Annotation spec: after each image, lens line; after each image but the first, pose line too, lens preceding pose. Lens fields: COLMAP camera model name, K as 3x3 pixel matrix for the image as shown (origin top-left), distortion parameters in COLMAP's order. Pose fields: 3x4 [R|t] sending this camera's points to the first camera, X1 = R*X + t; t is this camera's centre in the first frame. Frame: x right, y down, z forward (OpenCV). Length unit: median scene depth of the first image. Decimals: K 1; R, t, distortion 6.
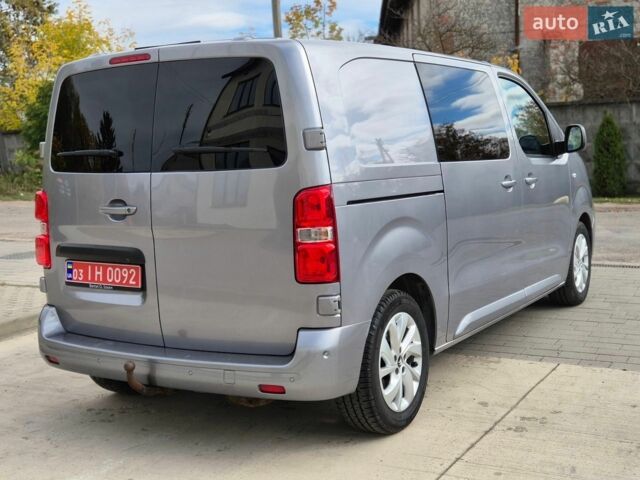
lens RADIAL K [[906.1, 0, 320.0], [0, 906.1, 240.0], [0, 0, 1]] dist [0.135120, -0.025816]
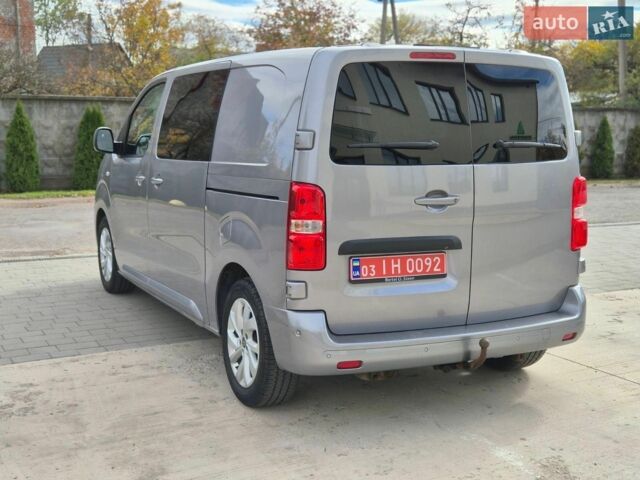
lens RADIAL K [[840.4, 0, 328.7], [0, 840.4, 241.5], [0, 0, 1]] dist [0.122238, -0.034361]
pose [[0.521024, -0.064556, 0.851097, -1.074329], [0.073912, 0.996803, 0.030360, -0.024032], [-0.850336, 0.047088, 0.524130, 0.585723]]
